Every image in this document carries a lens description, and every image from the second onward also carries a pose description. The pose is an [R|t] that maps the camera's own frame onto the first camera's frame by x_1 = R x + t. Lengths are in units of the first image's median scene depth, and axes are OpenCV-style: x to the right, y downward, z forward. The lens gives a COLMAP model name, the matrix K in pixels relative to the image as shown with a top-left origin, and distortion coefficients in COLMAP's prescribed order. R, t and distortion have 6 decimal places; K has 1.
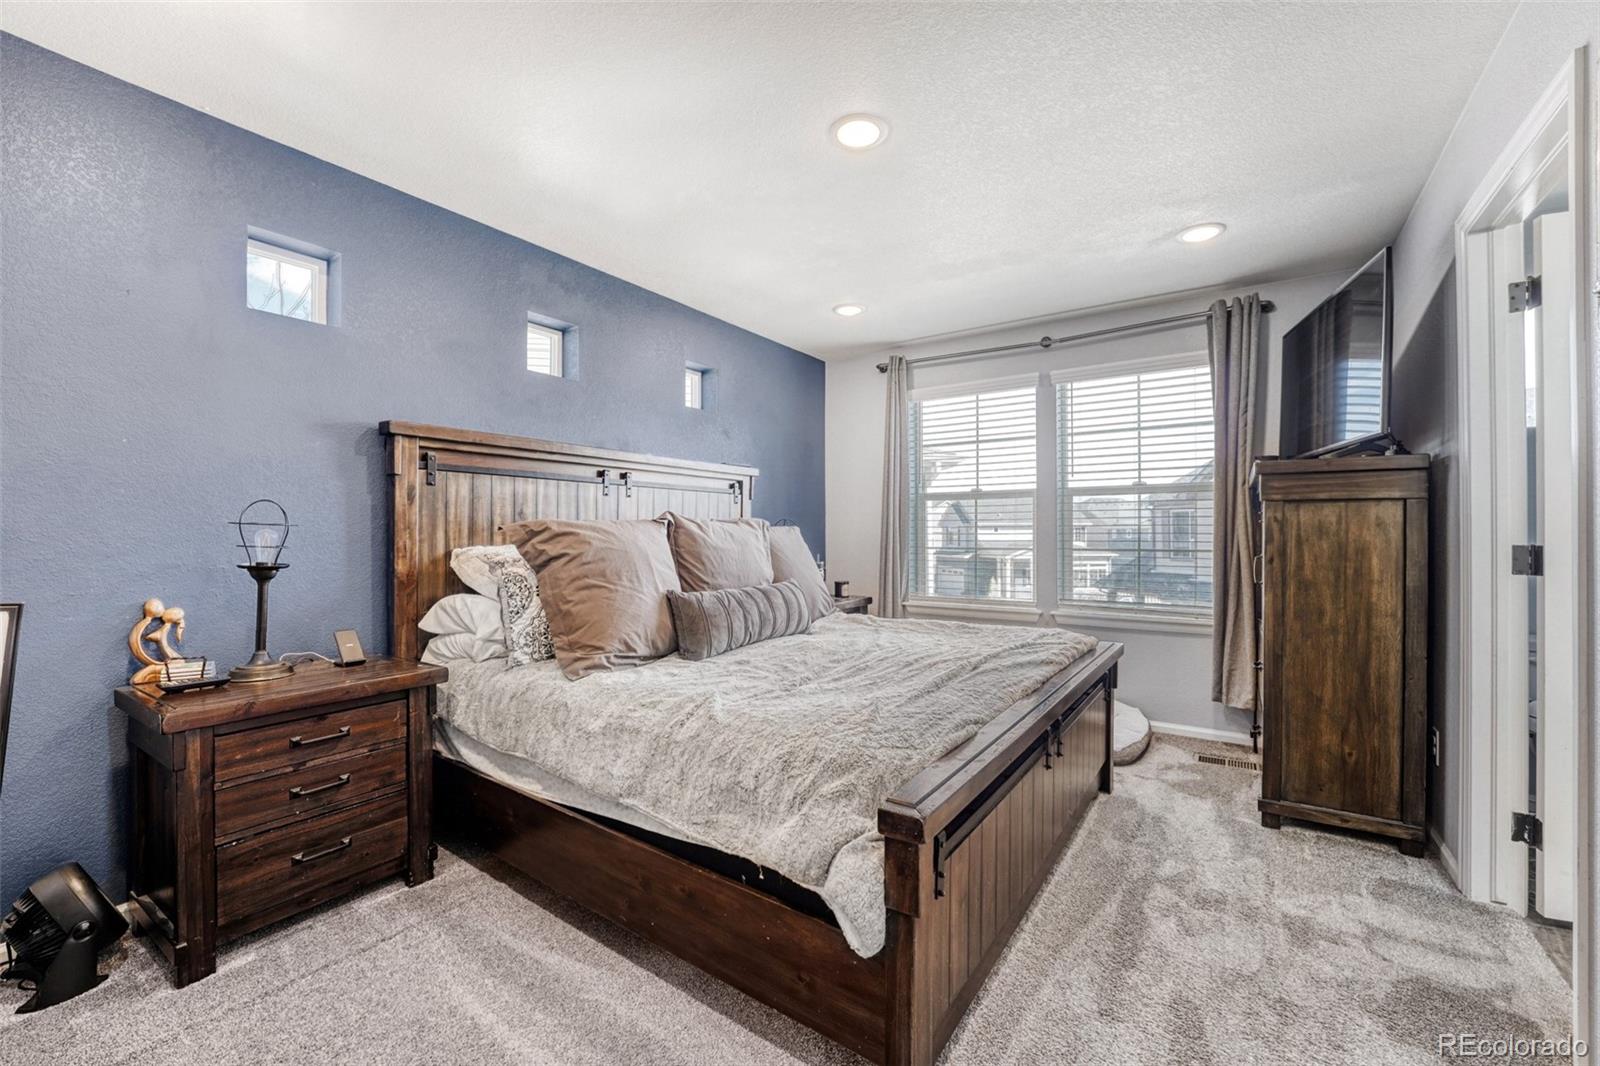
lens RADIAL K [[649.1, 0, 801.6], [0, 649.1, 530.9], [0, 0, 1]] dist [-0.013903, 0.003382]
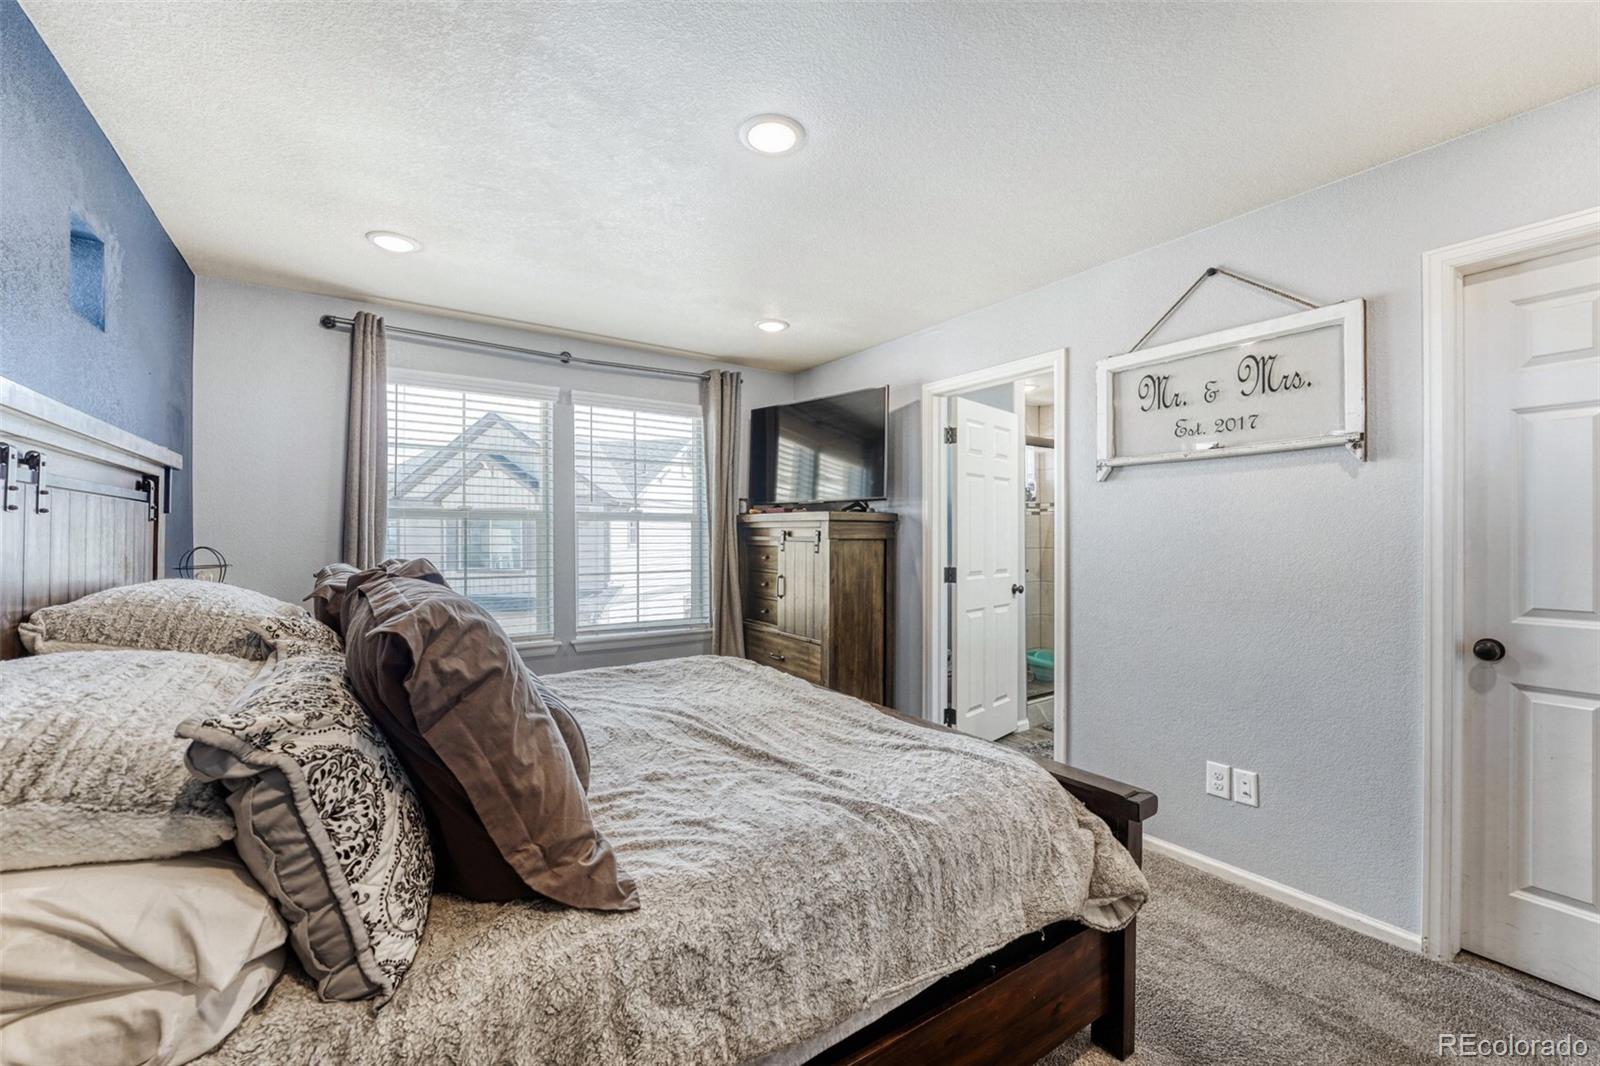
lens RADIAL K [[649.1, 0, 804.5], [0, 649.1, 535.8], [0, 0, 1]] dist [-0.013903, 0.003382]
pose [[0.350760, 0.000060, 0.936465, -0.471305], [-0.005955, 0.999980, 0.002166, -0.042383], [-0.936446, -0.006337, 0.350753, 0.410234]]
